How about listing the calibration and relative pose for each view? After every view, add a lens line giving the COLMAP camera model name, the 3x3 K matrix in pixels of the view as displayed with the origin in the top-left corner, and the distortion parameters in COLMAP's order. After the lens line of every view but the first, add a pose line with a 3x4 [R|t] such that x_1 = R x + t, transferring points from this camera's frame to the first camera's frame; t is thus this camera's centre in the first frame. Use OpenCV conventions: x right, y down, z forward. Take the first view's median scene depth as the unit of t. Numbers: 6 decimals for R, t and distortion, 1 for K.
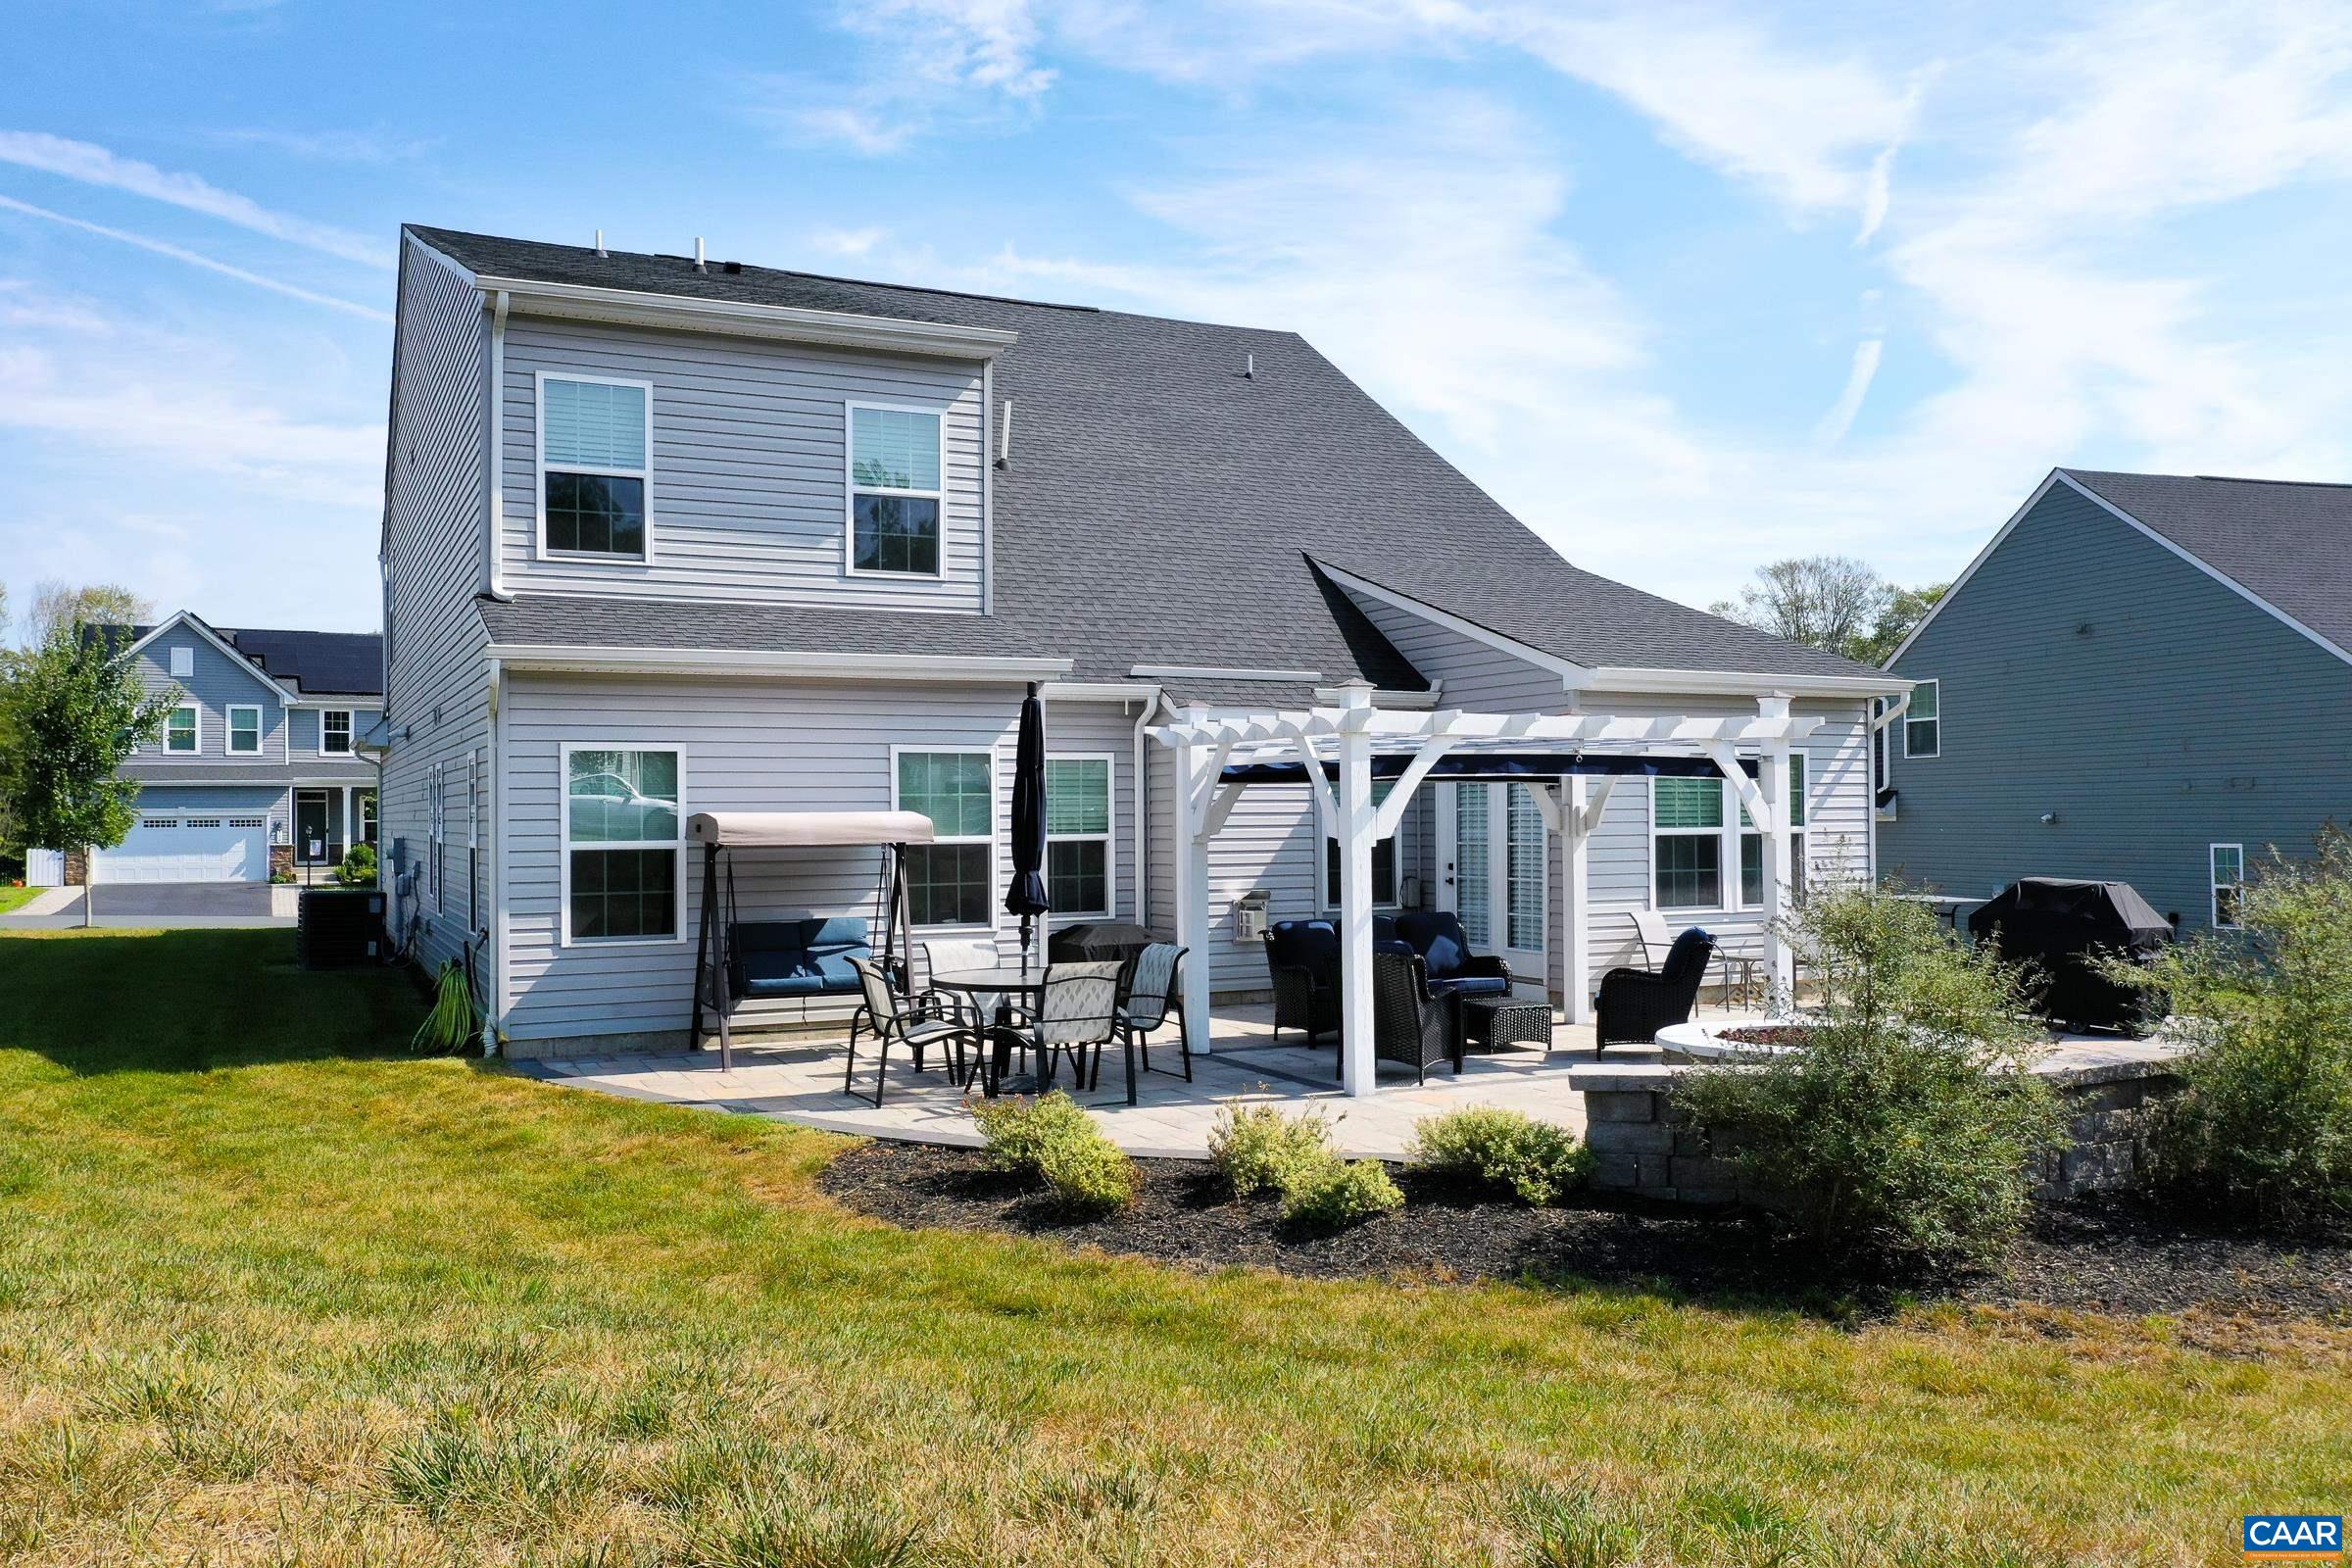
lens RADIAL K [[1863.7, 0, 1173.9], [0, 1863.7, 807.8], [0, 0, 1]] dist [0.008594, 0.016931]
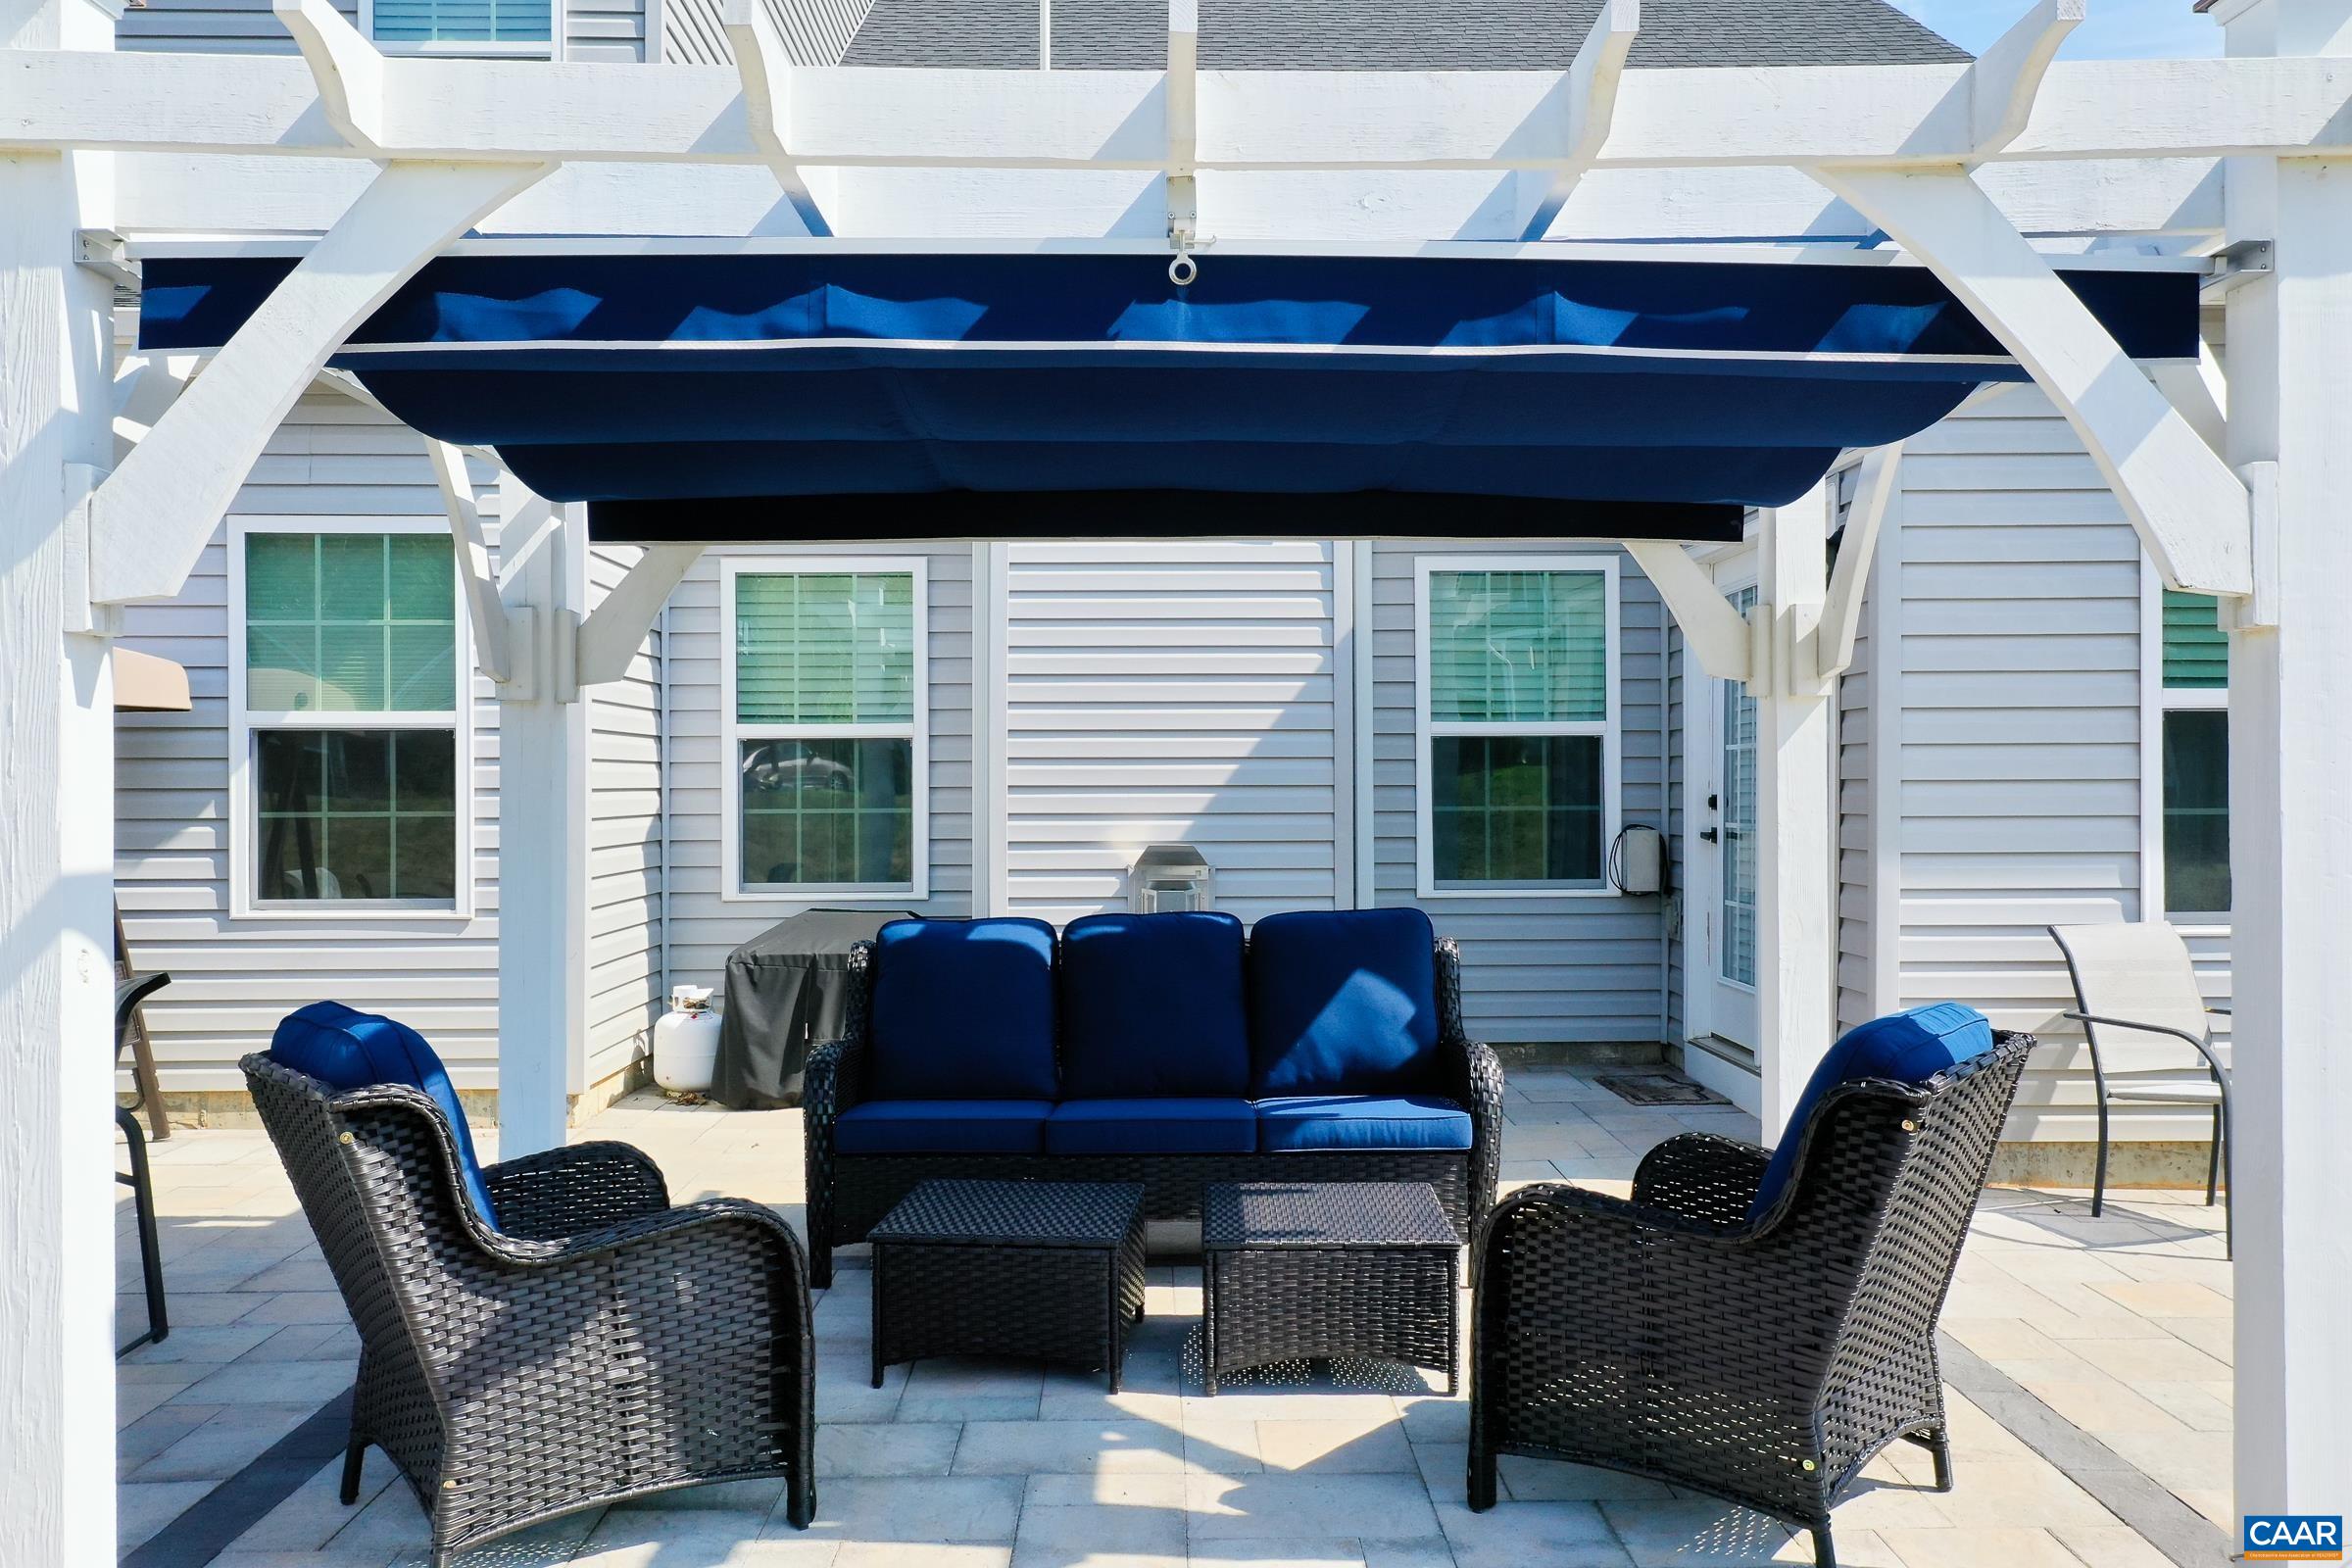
lens RADIAL K [[1841.5, 0, 1184.9], [0, 1841.5, 819.9], [0, 0, 1]] dist [0.004984, -0.000726]
pose [[0.907261, 0.012544, -0.420381, 0.243289], [-0.002558, 0.999701, 0.024310, 0.028396], [0.420560, -0.020980, 0.907022, 0.617811]]
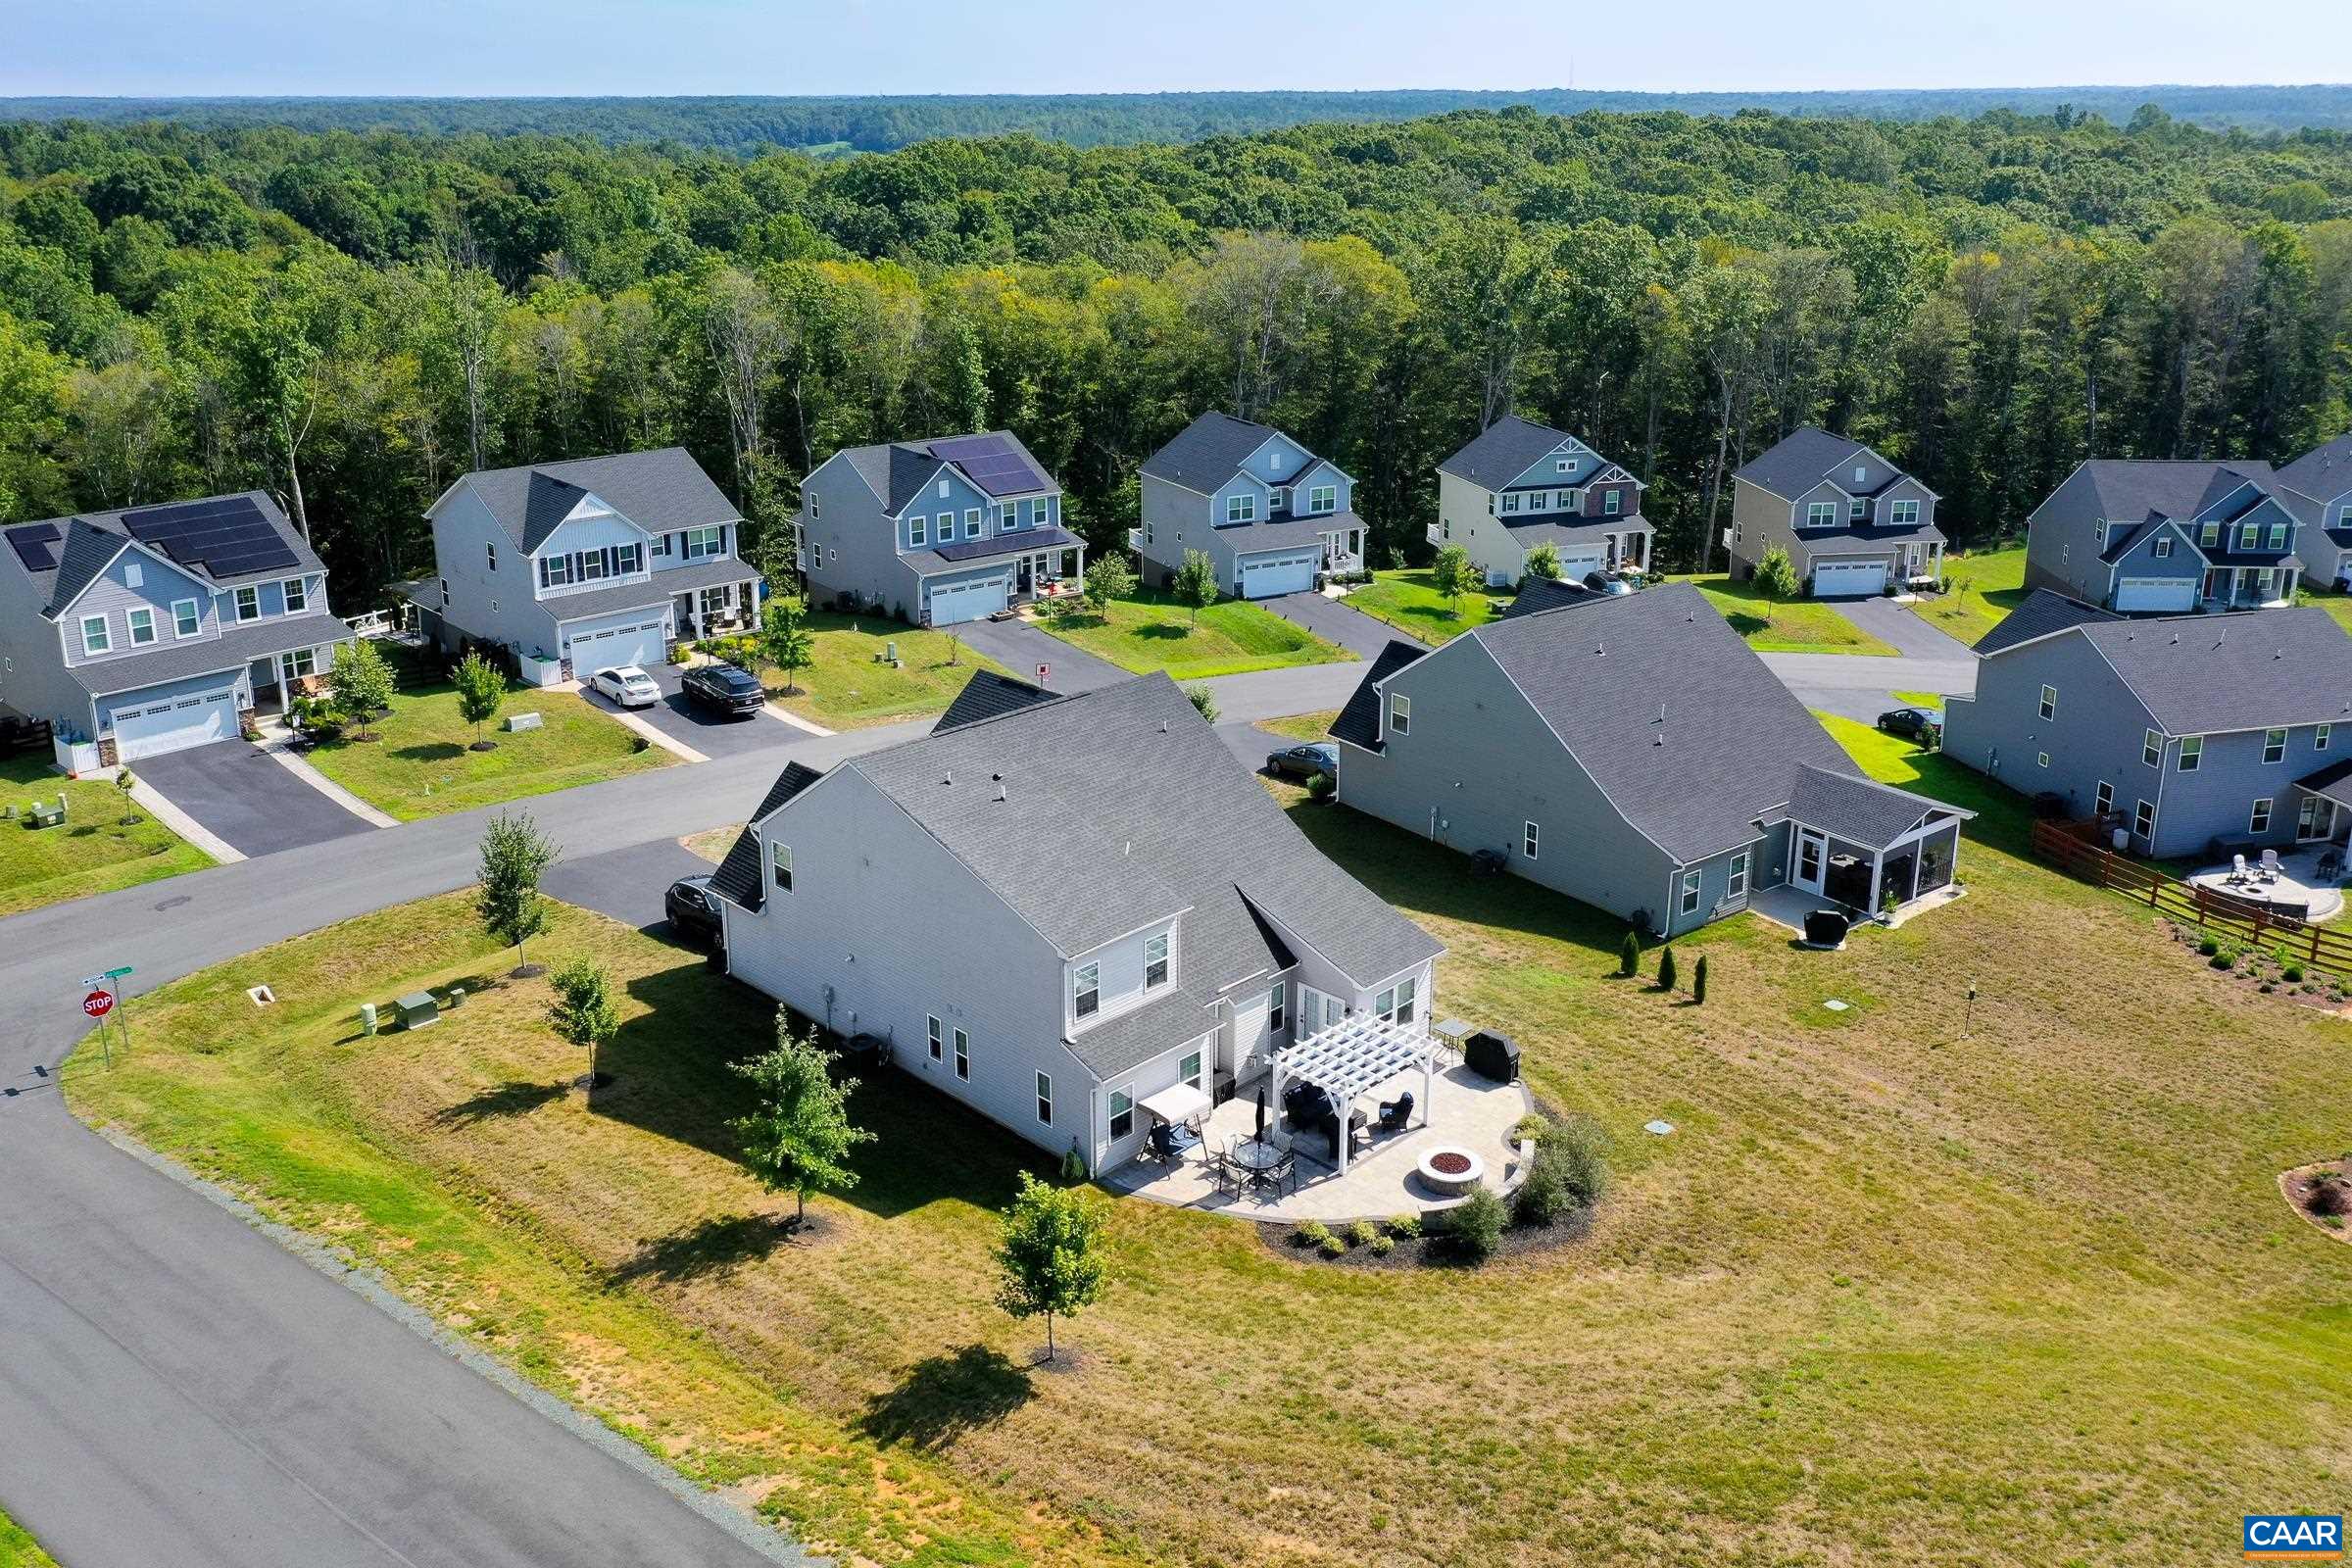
lens RADIAL K [[1910.4, 0, 1173.2], [0, 1910.4, 710.1], [0, 0, 1]] dist [0.006024, -0.010114]
pose [[0.943432, -0.088777, 0.319461, -1.076244], [-0.011785, 0.953902, 0.299888, -1.486137], [-0.331358, -0.286689, 0.898895, -1.682609]]
